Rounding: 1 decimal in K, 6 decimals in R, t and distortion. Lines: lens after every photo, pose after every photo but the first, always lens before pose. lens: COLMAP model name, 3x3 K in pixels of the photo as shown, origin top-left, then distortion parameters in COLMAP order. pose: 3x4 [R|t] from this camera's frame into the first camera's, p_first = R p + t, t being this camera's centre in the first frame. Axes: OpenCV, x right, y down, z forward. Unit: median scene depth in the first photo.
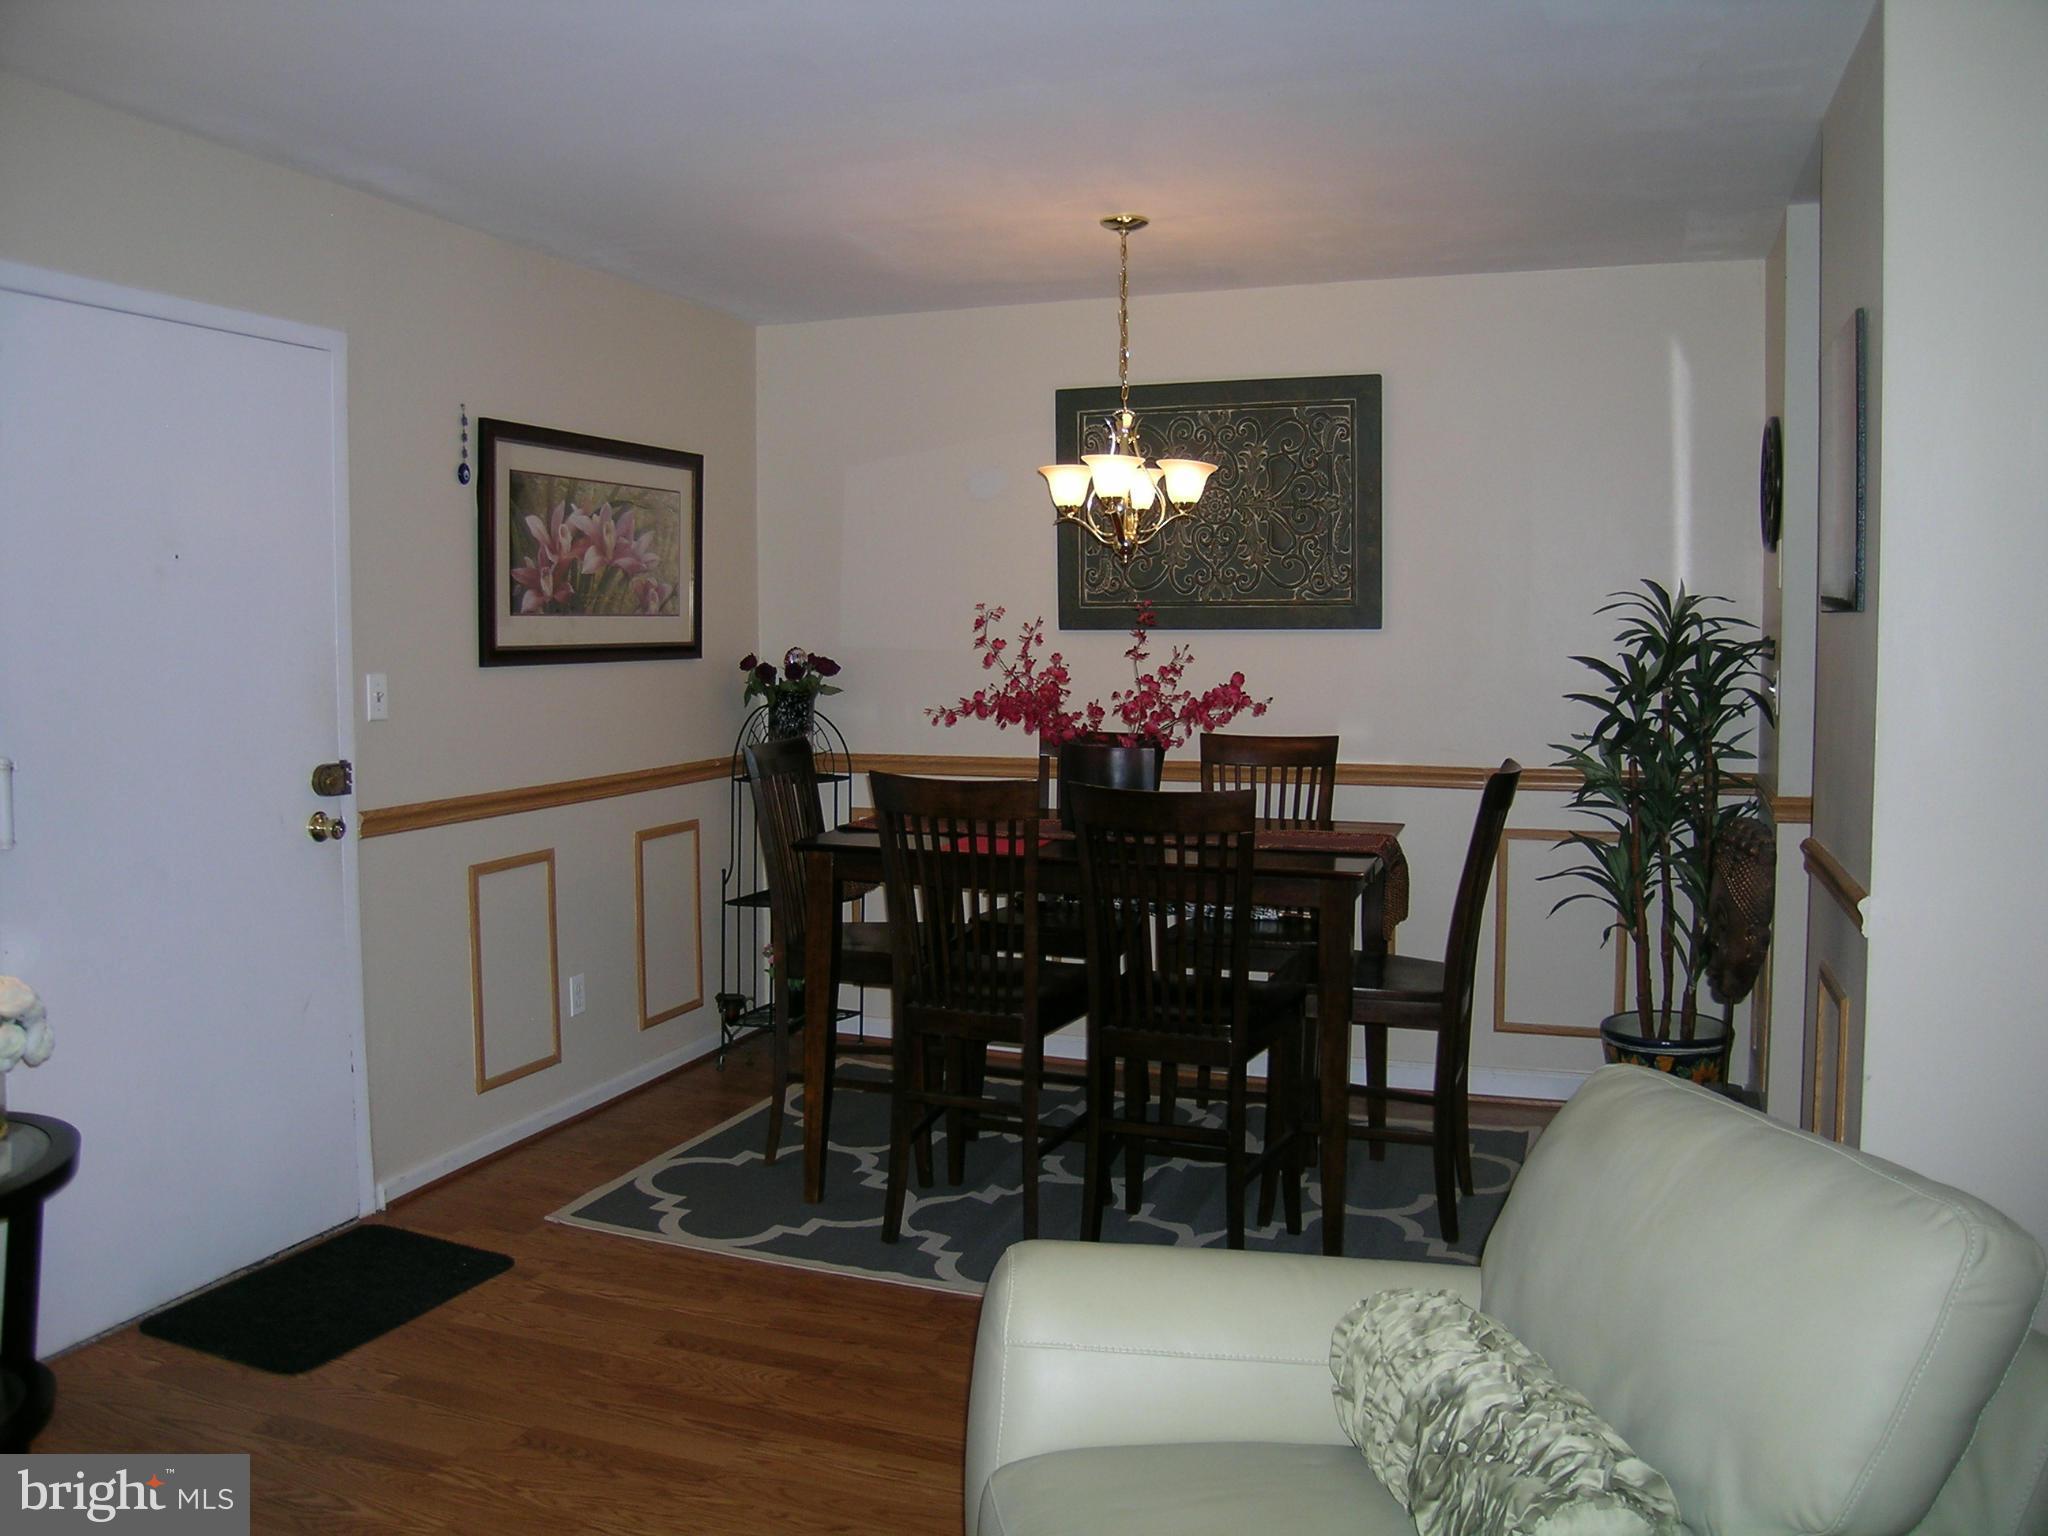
lens RADIAL K [[1698.5, 0, 1018.4], [0, 1698.5, 743.0], [0, 0, 1]] dist [-0.145984, 0.103638]
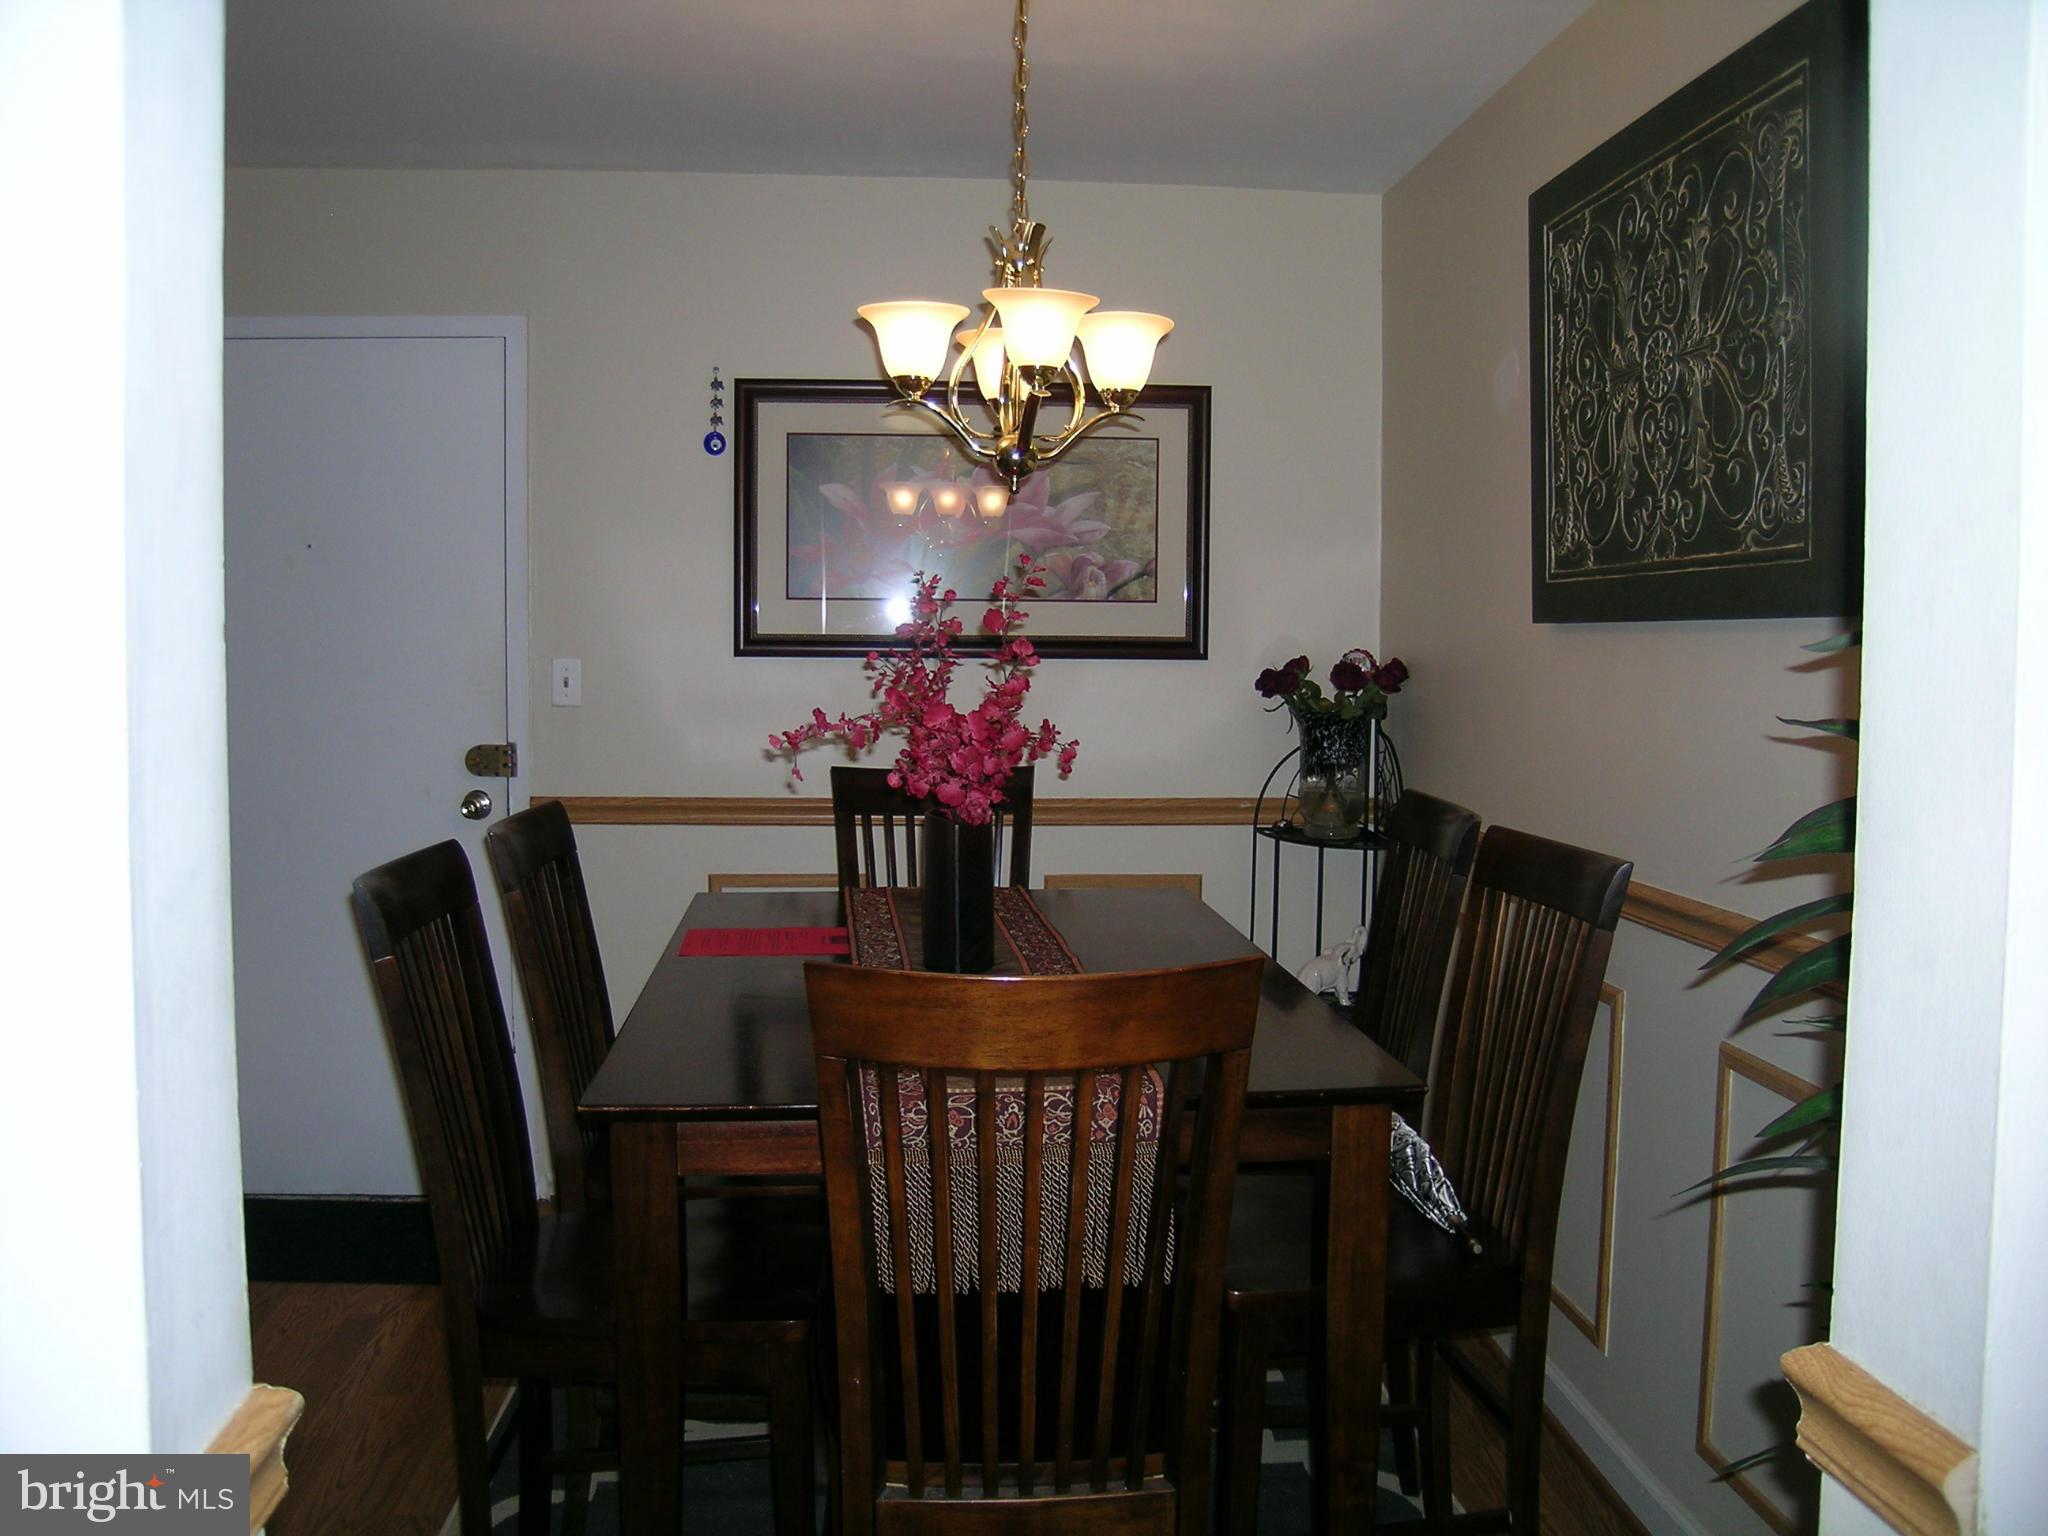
lens RADIAL K [[1698.5, 0, 1018.4], [0, 1698.5, 743.0], [0, 0, 1]] dist [-0.145984, 0.103638]
pose [[0.407054, 0.063164, -0.911218, 0.566325], [-0.073051, 0.996662, 0.036454, -0.042895], [0.910478, 0.051727, 0.410309, 0.763161]]
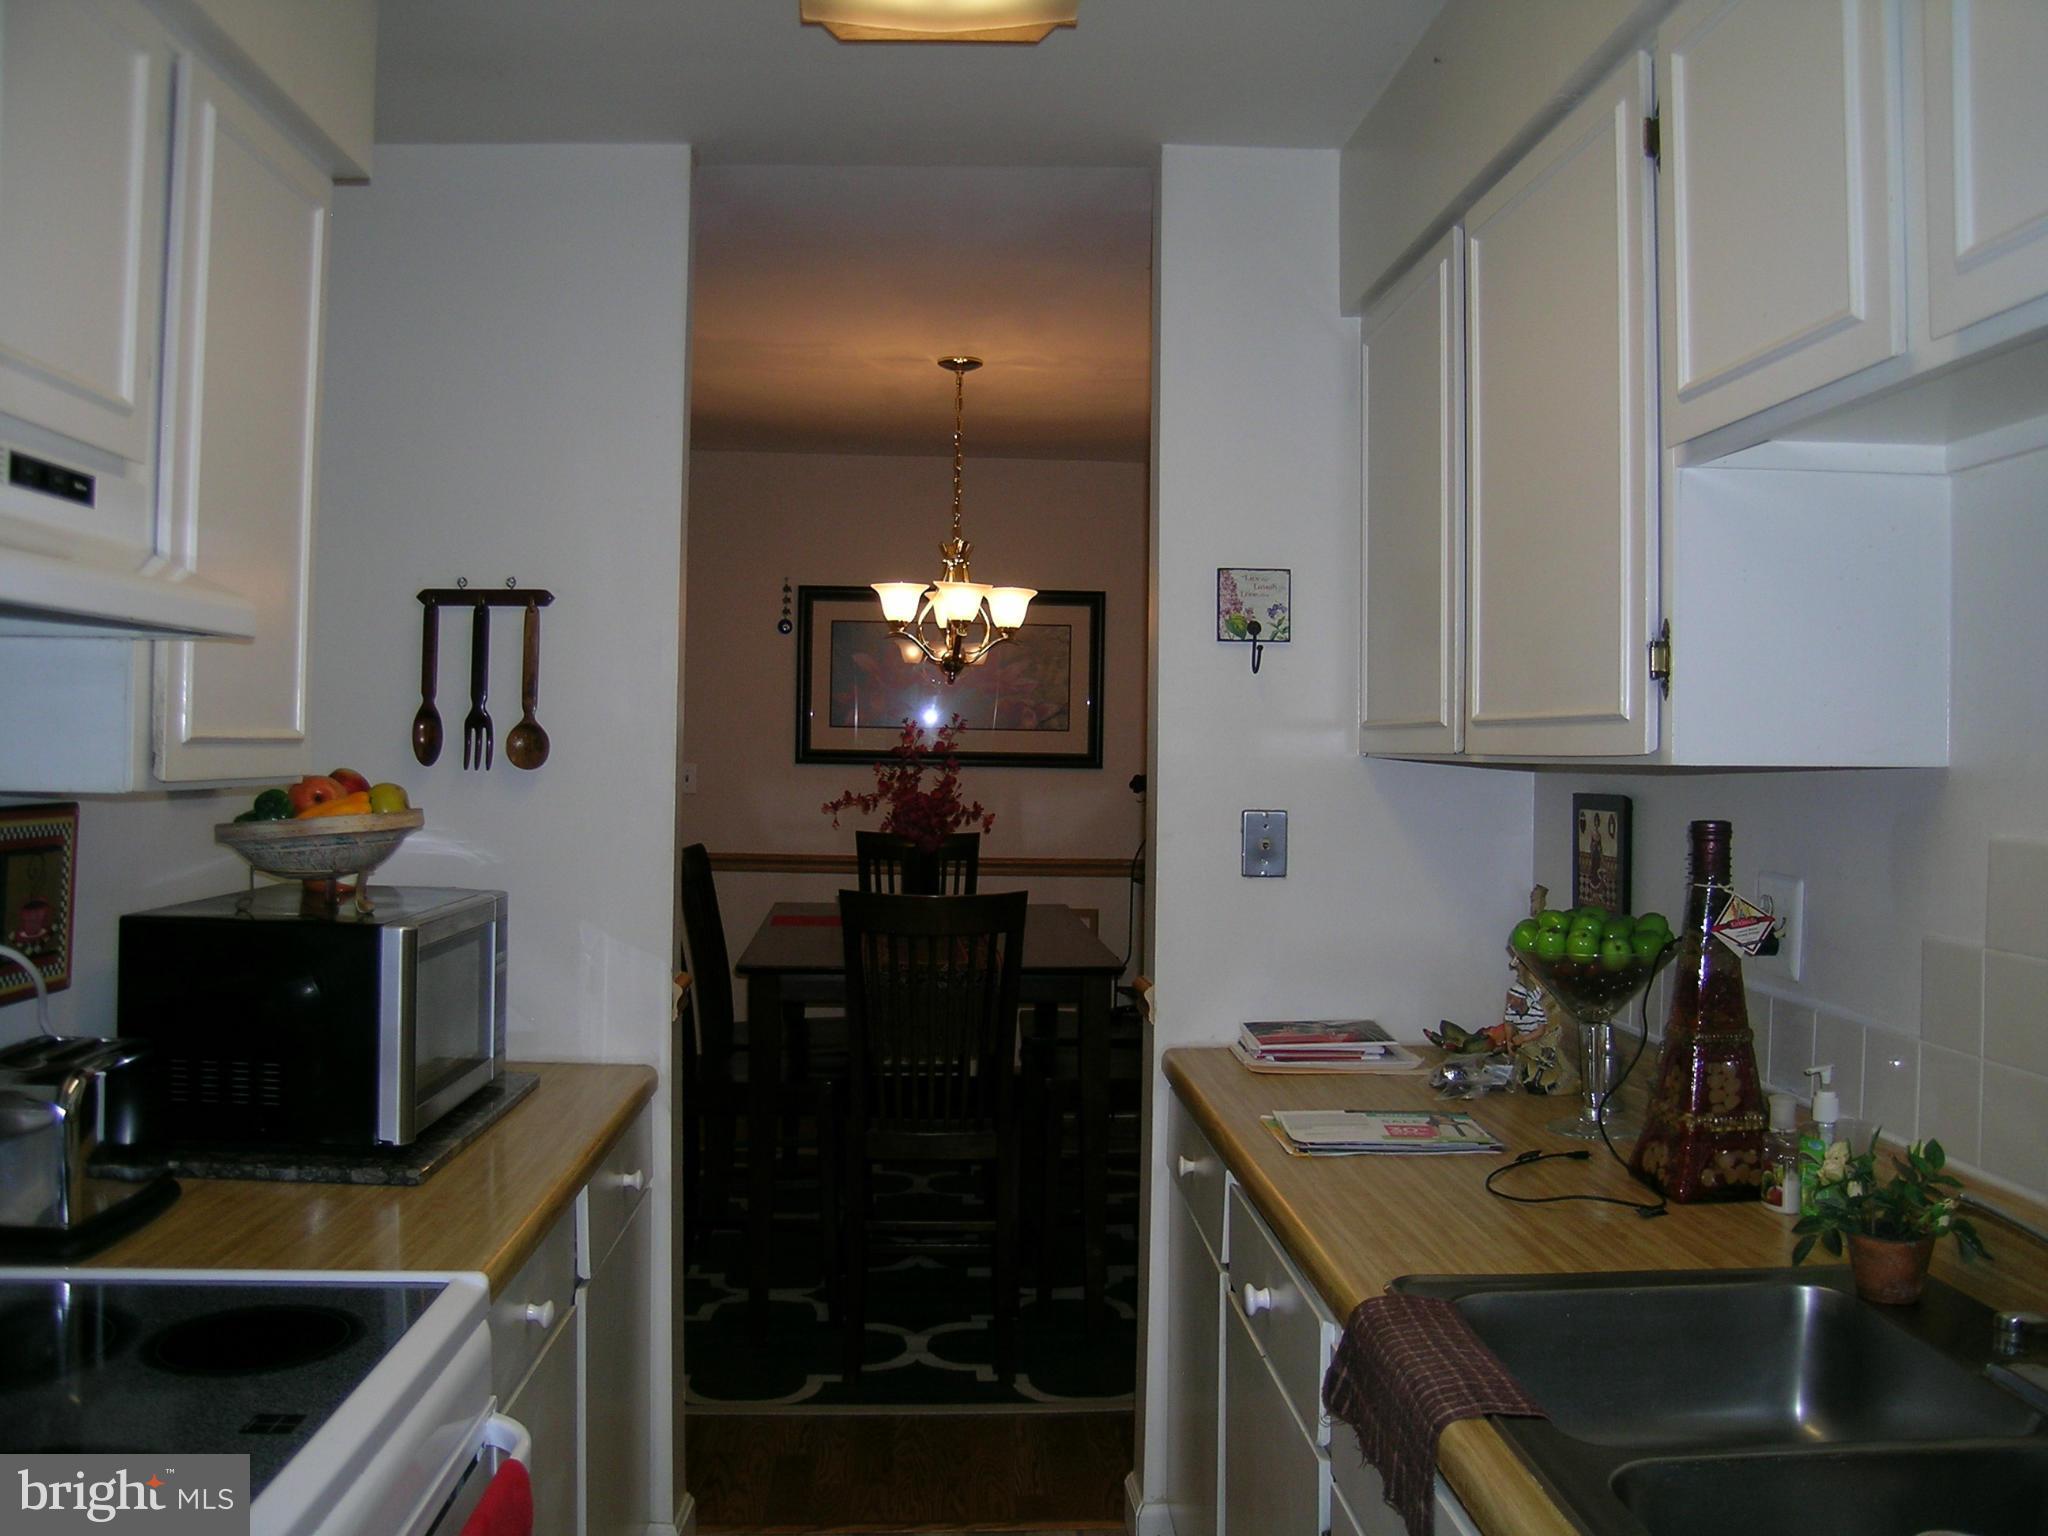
lens RADIAL K [[1674.8, 0, 1022.9], [0, 1674.8, 704.2], [0, 0, 1]] dist [-0.001849, 0.093746]
pose [[0.392006, -0.012201, -0.919882, 1.027781], [-0.082705, 0.995396, -0.048447, -0.042105], [0.916237, 0.095070, 0.389192, 0.621786]]
